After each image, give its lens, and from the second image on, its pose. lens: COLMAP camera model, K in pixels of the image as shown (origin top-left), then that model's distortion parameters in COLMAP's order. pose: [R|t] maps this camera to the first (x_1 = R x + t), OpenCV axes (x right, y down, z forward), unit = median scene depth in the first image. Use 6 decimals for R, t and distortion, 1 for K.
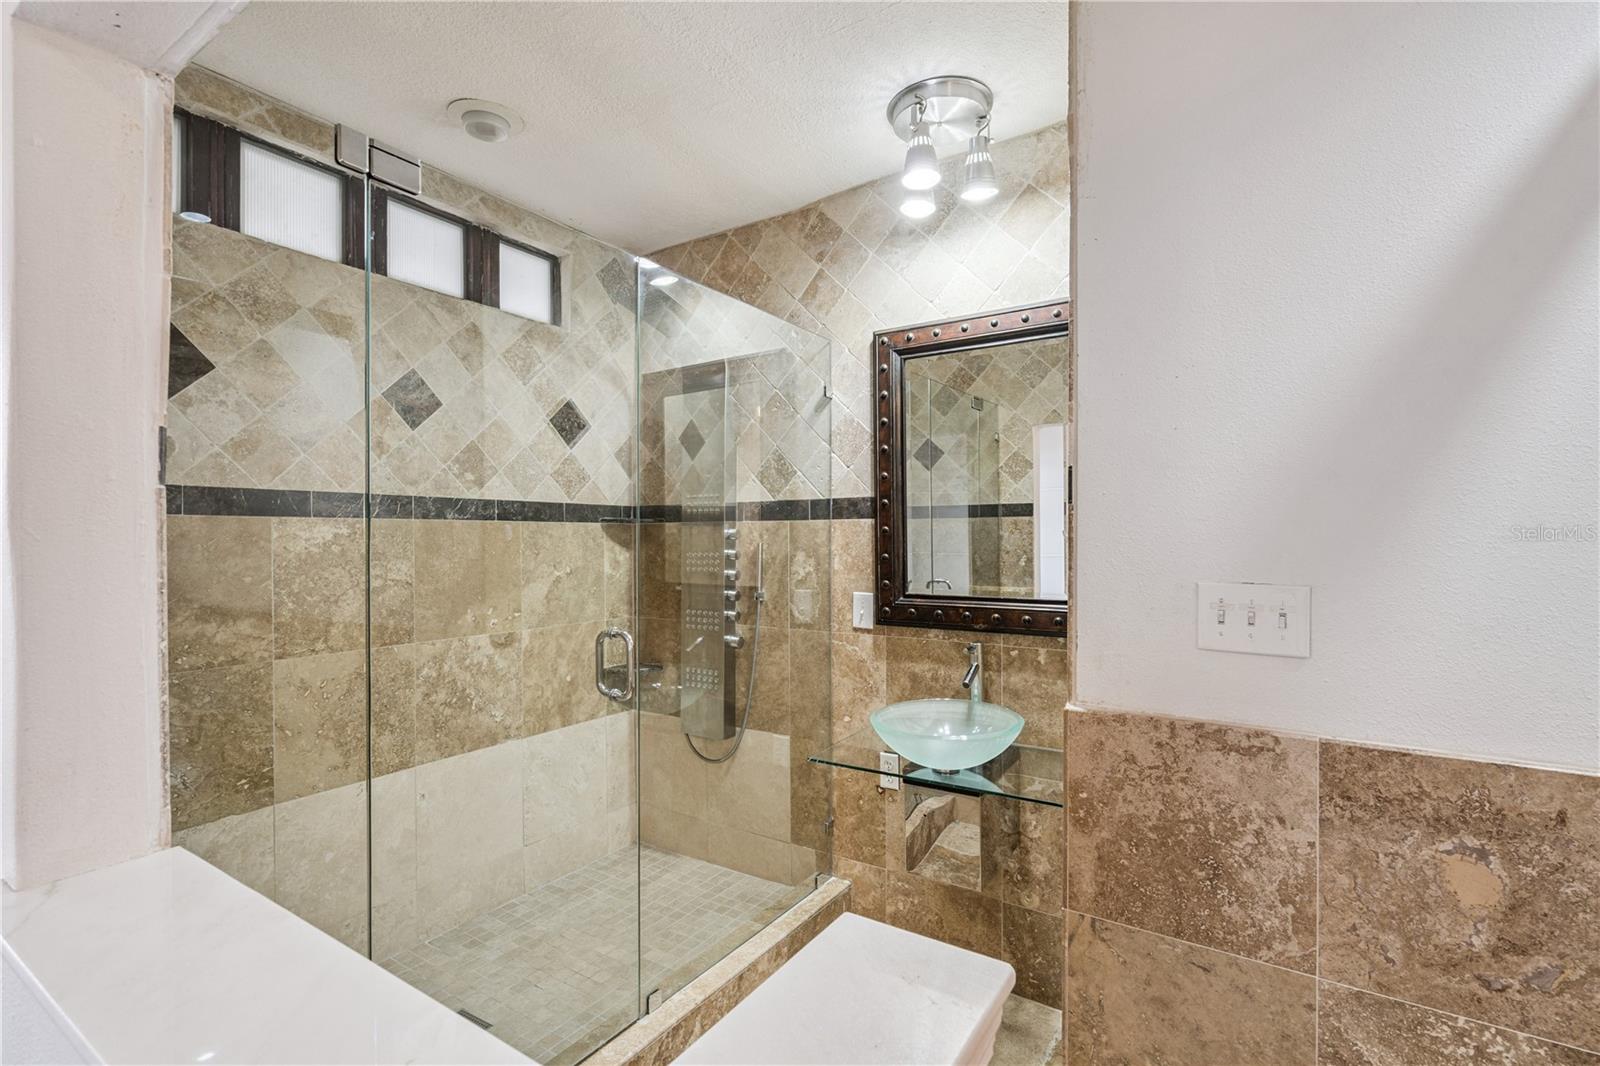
lens RADIAL K [[731.8, 0, 801.4], [0, 731.8, 540.1], [0, 0, 1]] dist [-0.004619, 0.002556]
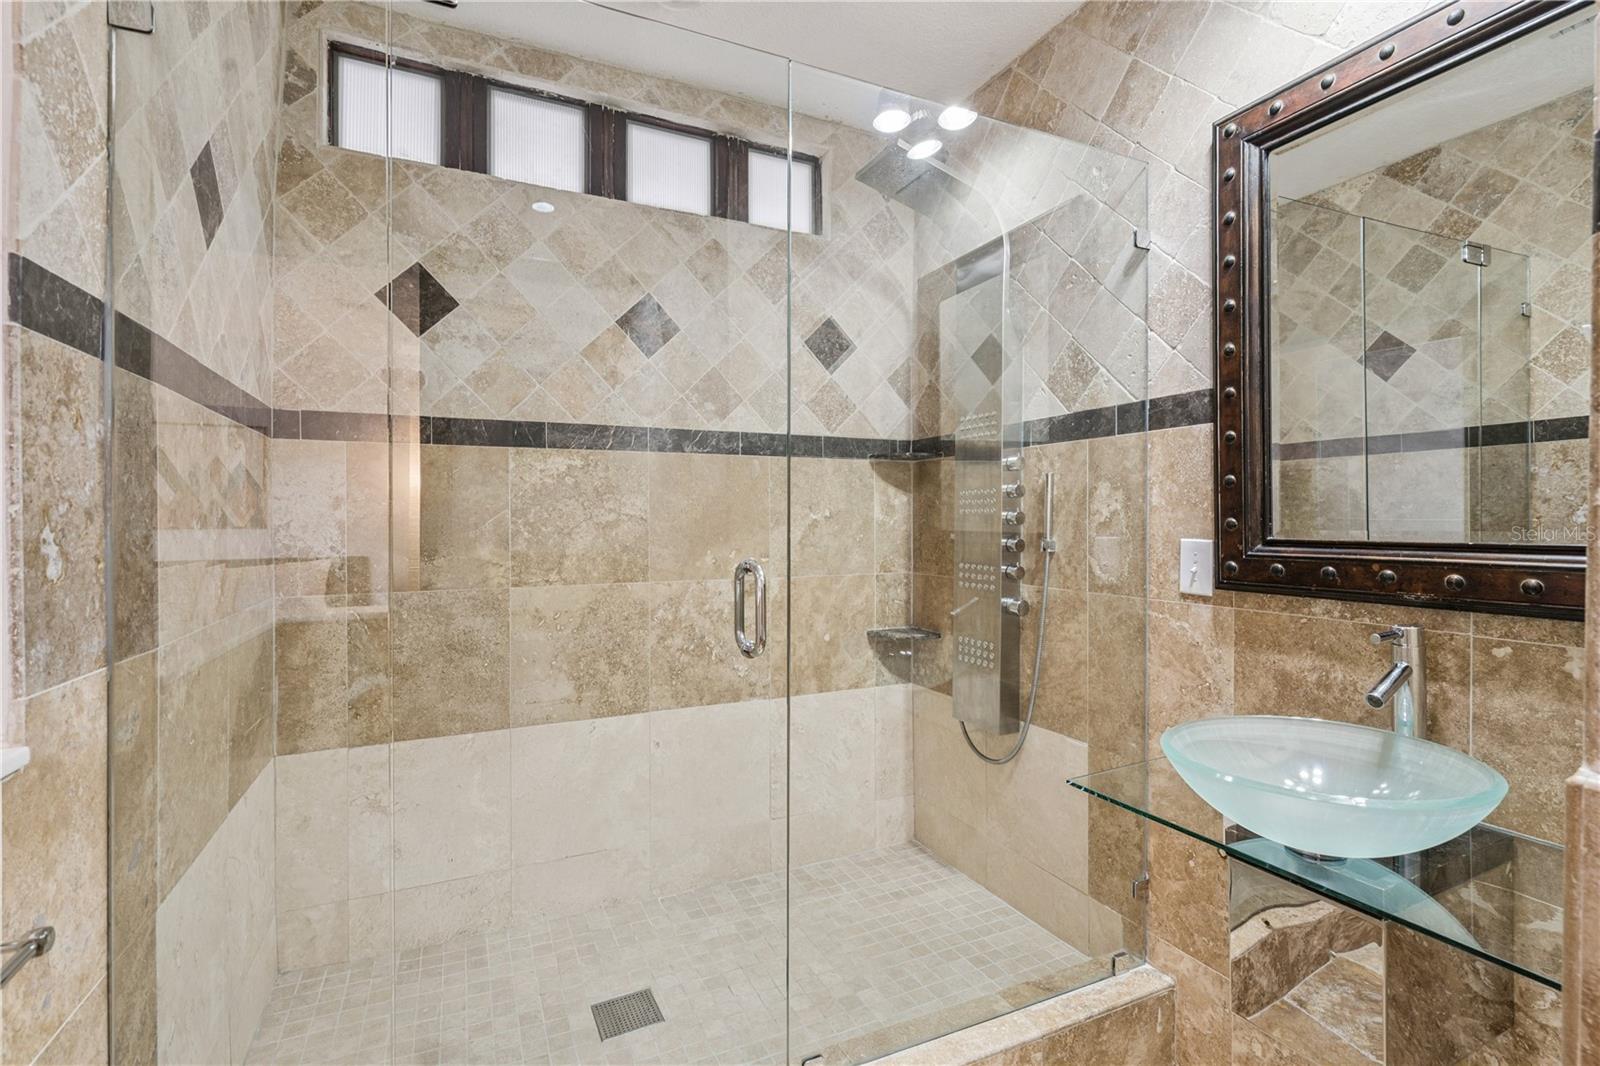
lens RADIAL K [[731.8, 0, 798.0], [0, 731.8, 526.3], [0, 0, 1]] dist [-0.004619, 0.002556]
pose [[0.847908, 0.004406, -0.530126, 0.130373], [-0.000494, 0.999972, 0.007522, 0.057059], [0.530144, -0.006116, 0.847886, 0.276443]]
